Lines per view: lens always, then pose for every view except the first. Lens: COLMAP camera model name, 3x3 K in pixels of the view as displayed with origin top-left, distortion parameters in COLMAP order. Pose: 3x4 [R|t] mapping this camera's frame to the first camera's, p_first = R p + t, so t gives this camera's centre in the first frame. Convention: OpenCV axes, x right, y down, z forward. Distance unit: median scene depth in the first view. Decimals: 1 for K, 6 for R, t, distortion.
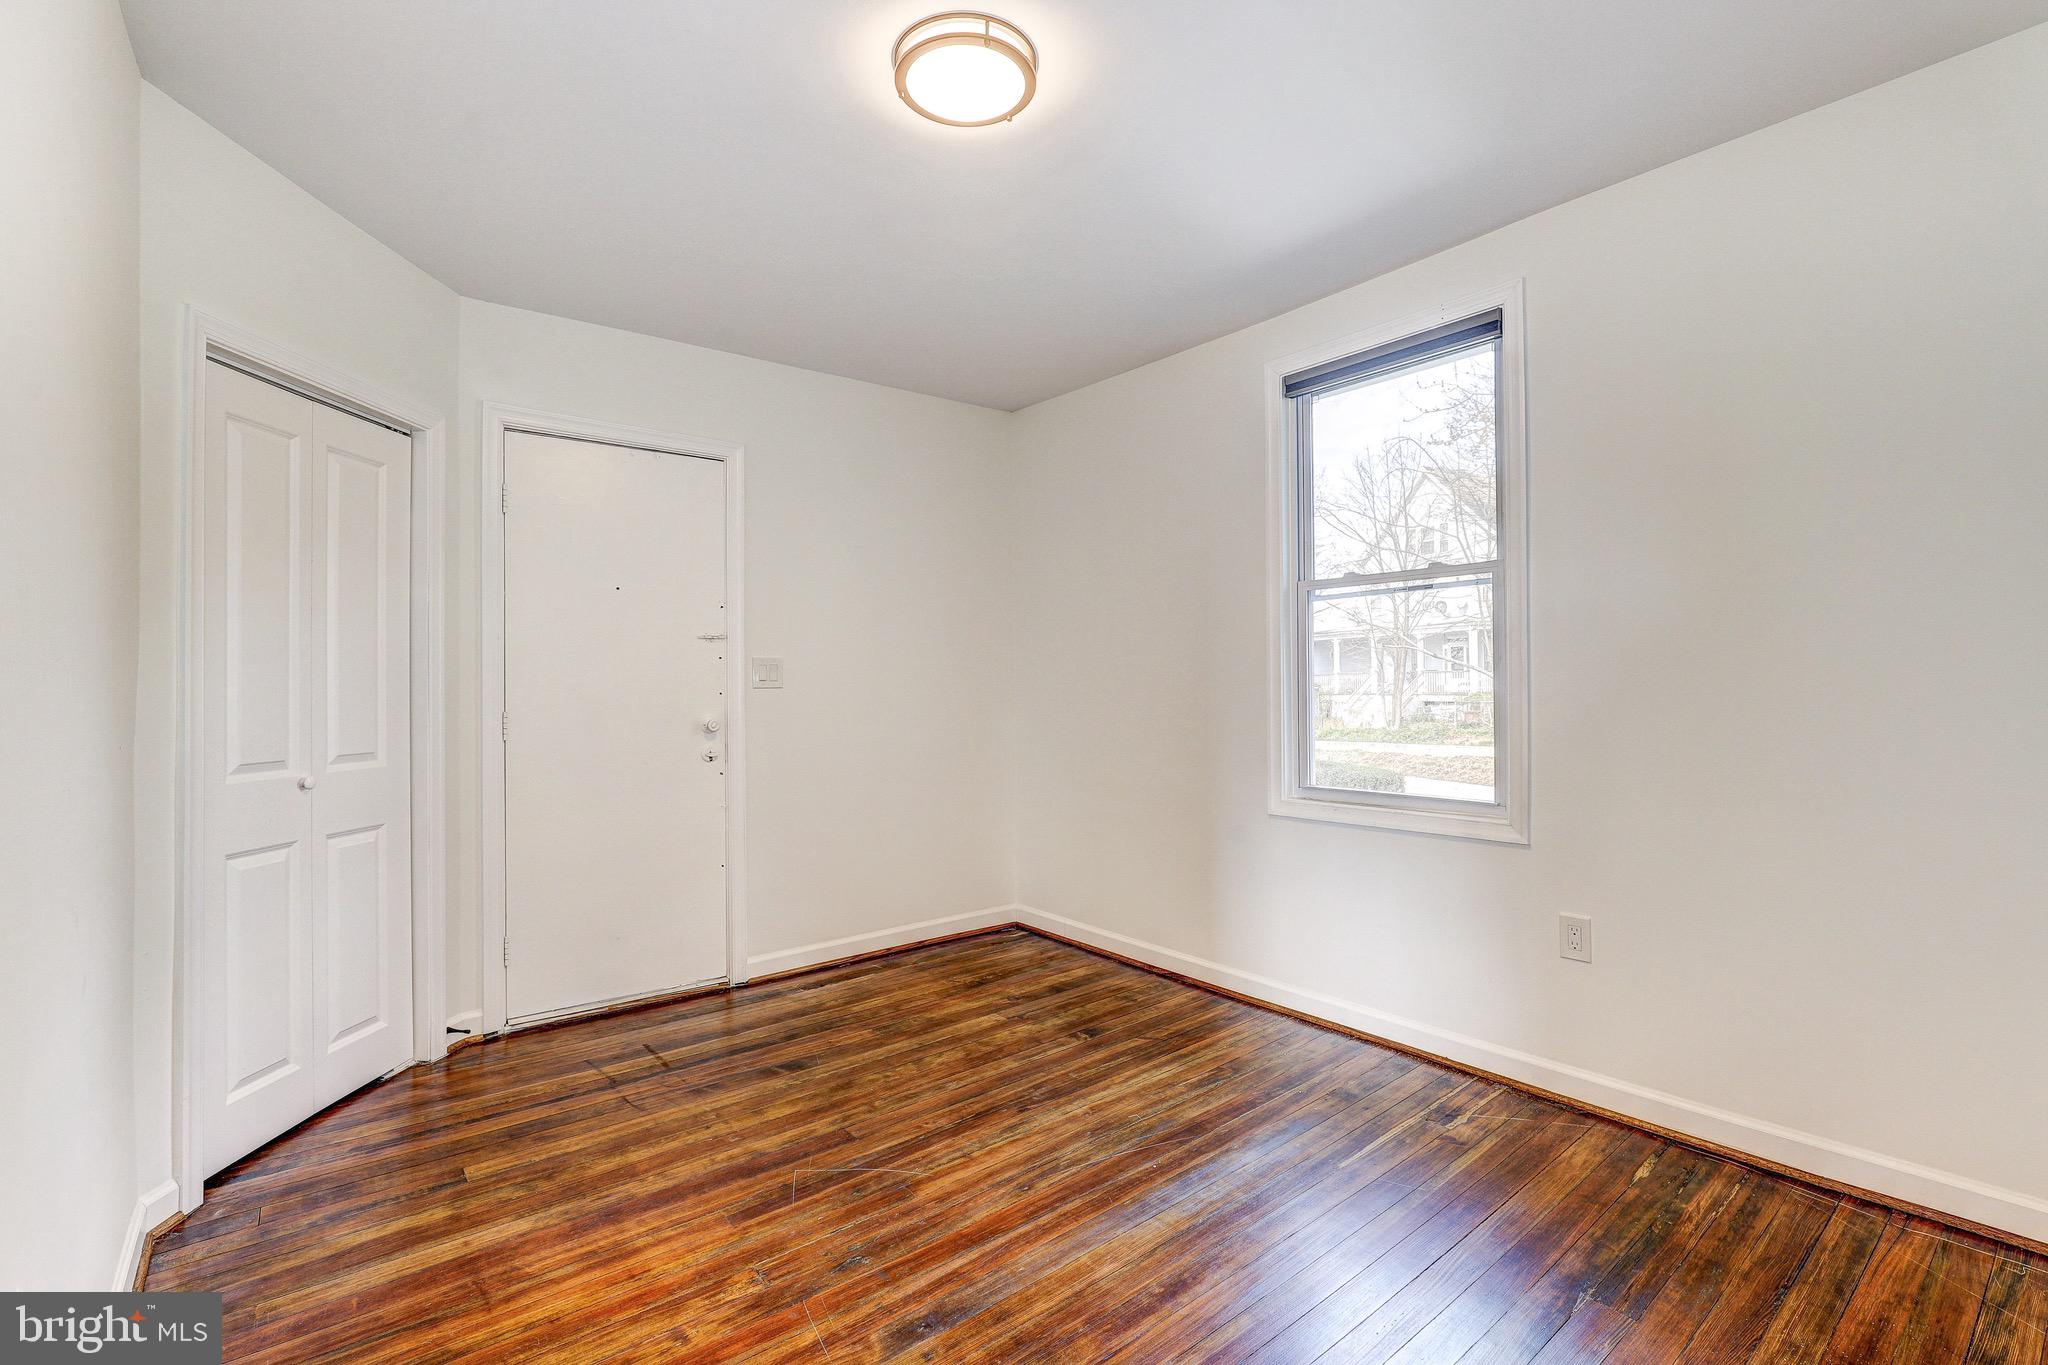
lens RADIAL K [[927.6, 0, 1031.0], [0, 927.6, 684.8], [0, 0, 1]] dist [0.000782, 0.000156]
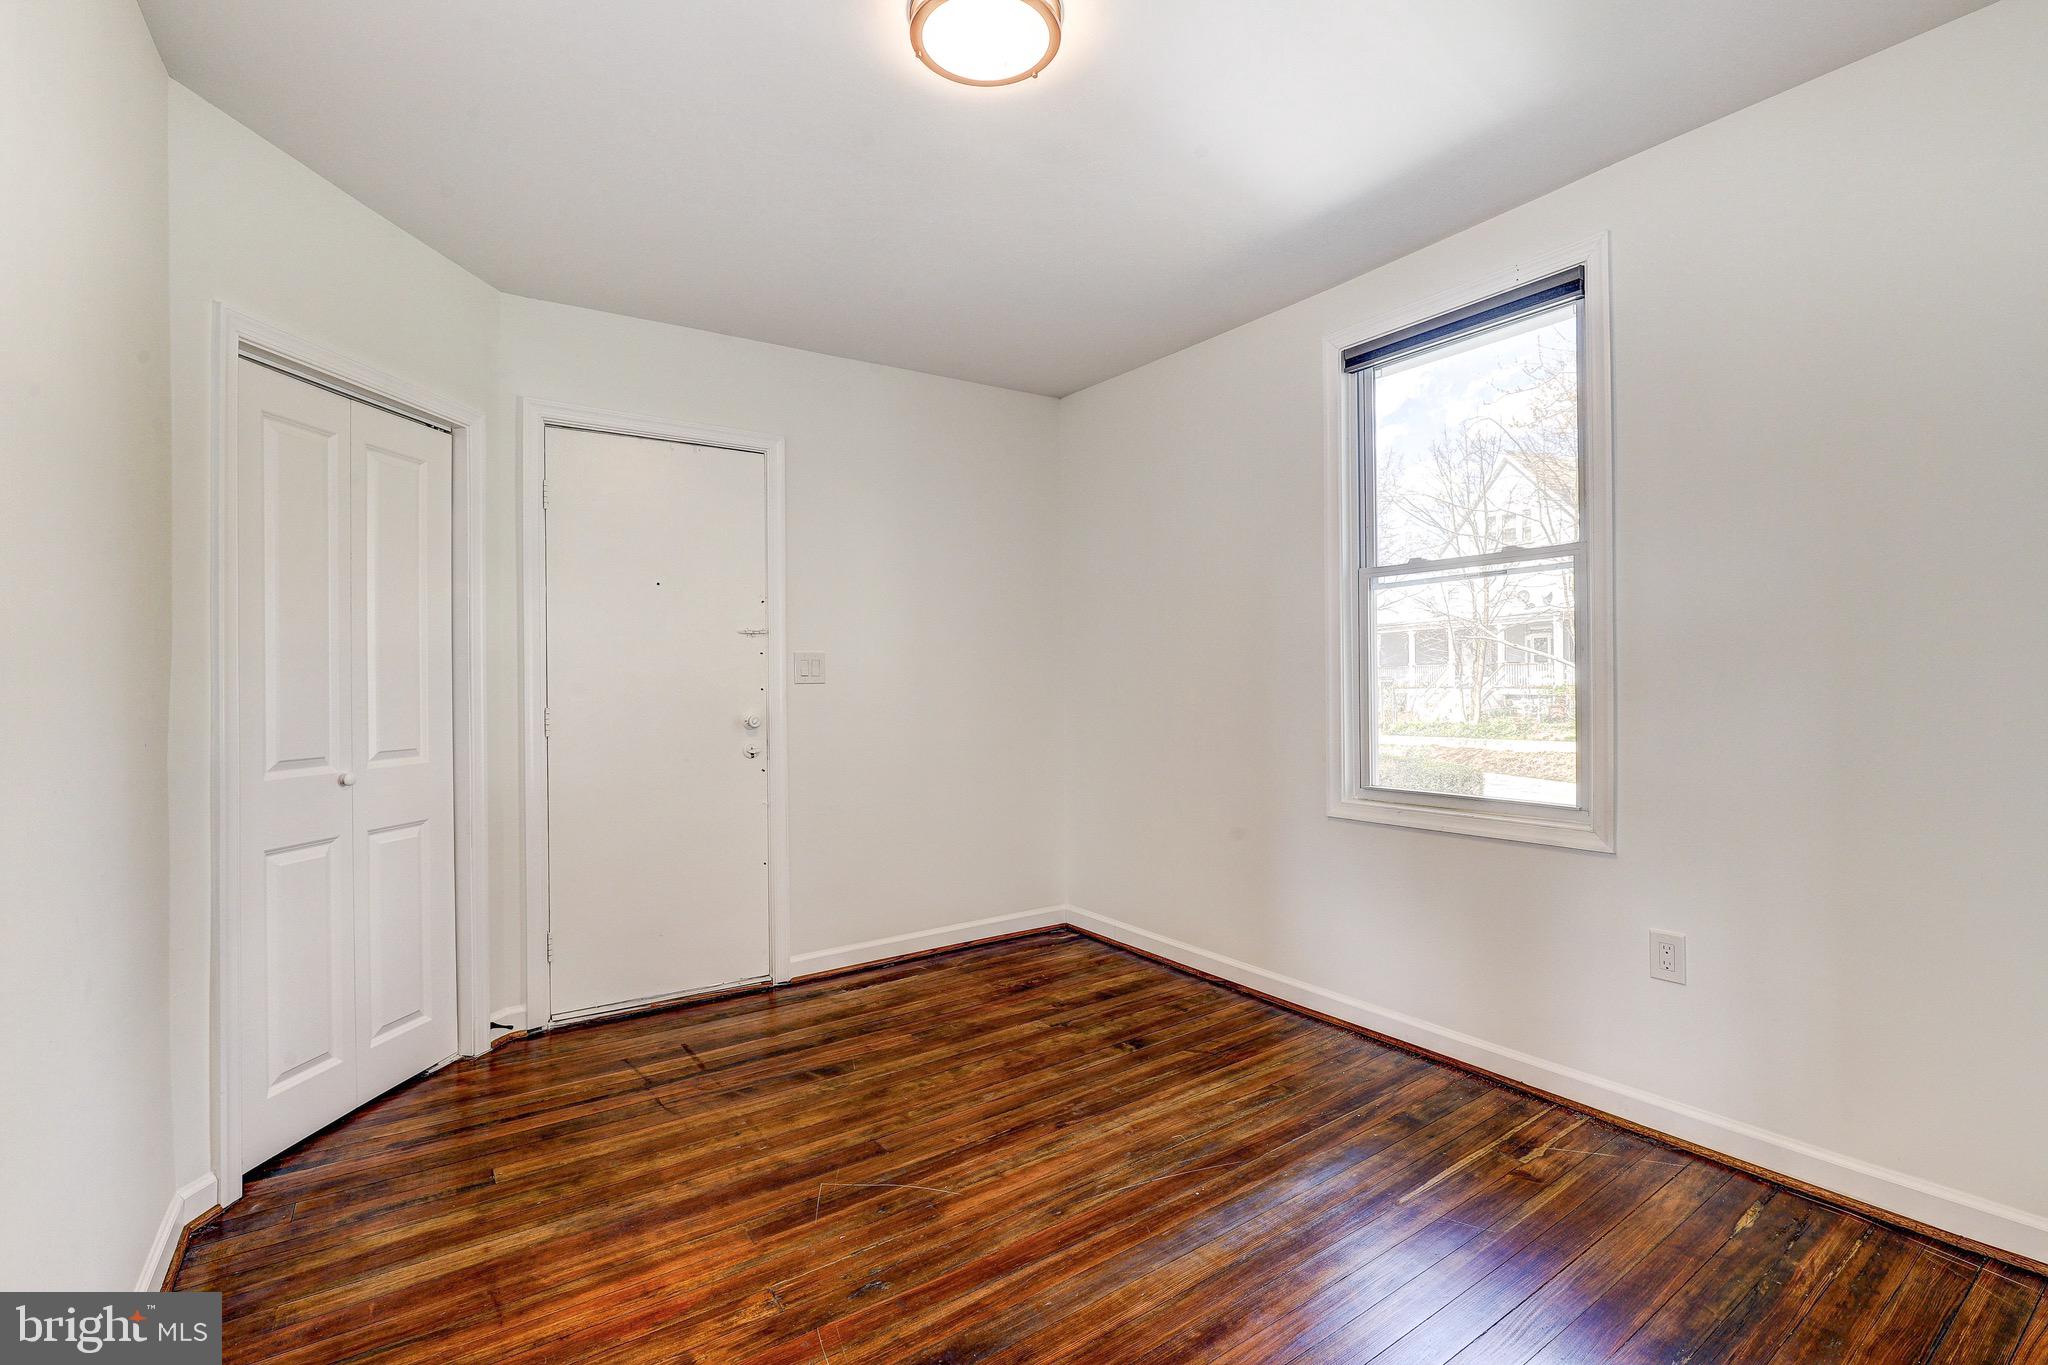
lens RADIAL K [[927.6, 0, 1030.3], [0, 927.6, 683.5], [0, 0, 1]] dist [0.000782, 0.000156]
pose [[0.997329, -0.002425, -0.073001, 0.035292], [0.002808, 0.999983, 0.005147, -0.001574], [0.072987, -0.005338, 0.997319, 0.056657]]
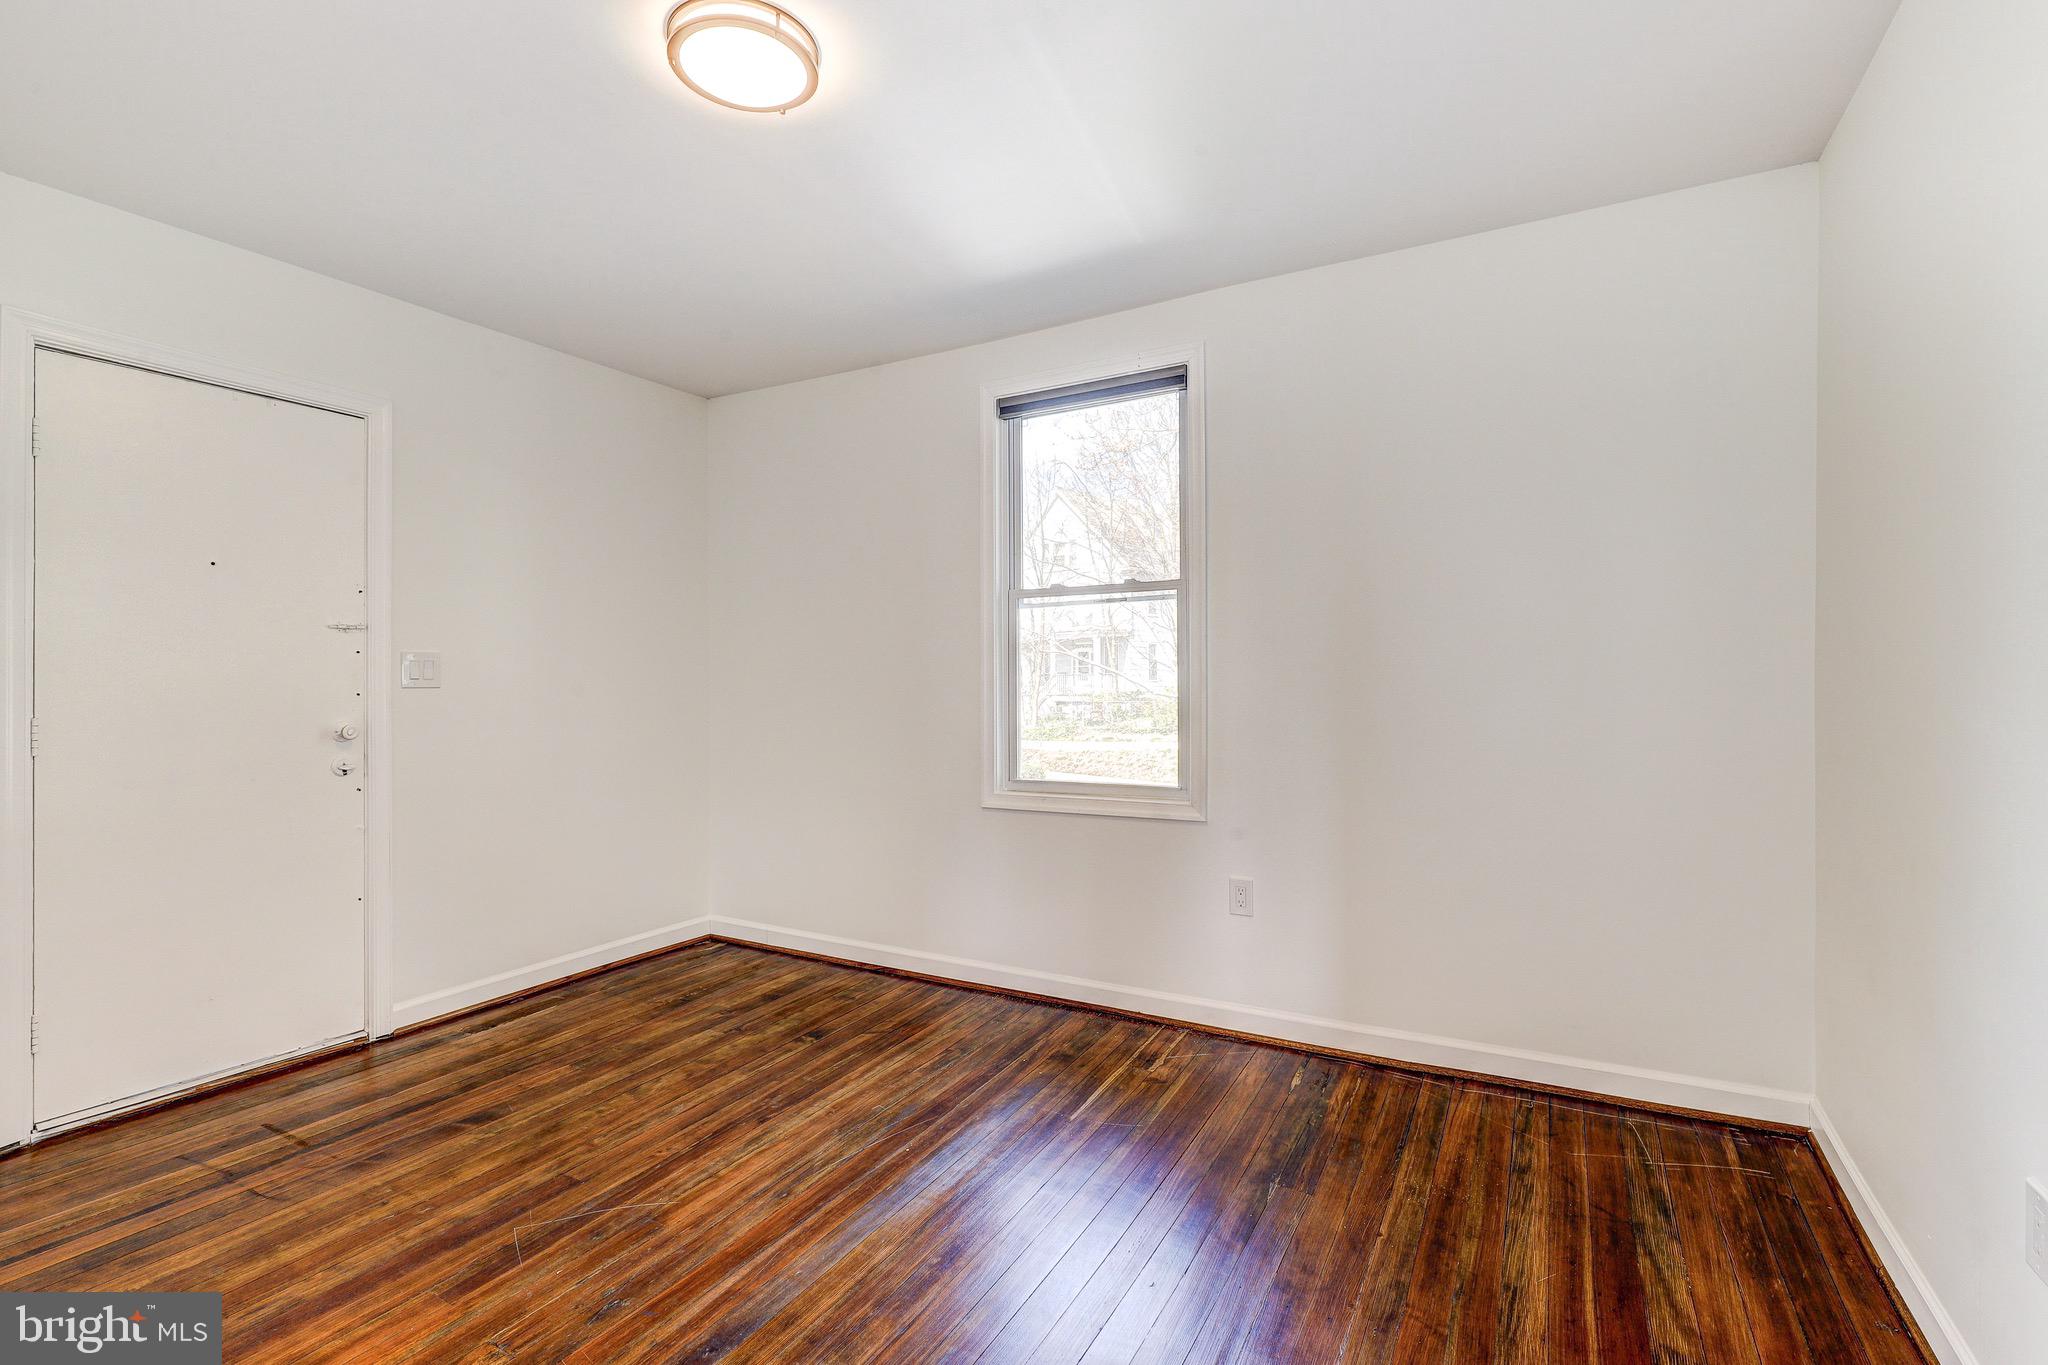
lens RADIAL K [[927.6, 0, 1034.2], [0, 927.6, 687.0], [0, 0, 1]] dist [0.000782, 0.000156]
pose [[0.926950, 0.002745, 0.375175, -0.128904], [-0.003161, 0.999995, 0.000493, 0.000508], [-0.375172, -0.001643, 0.926954, -0.014226]]
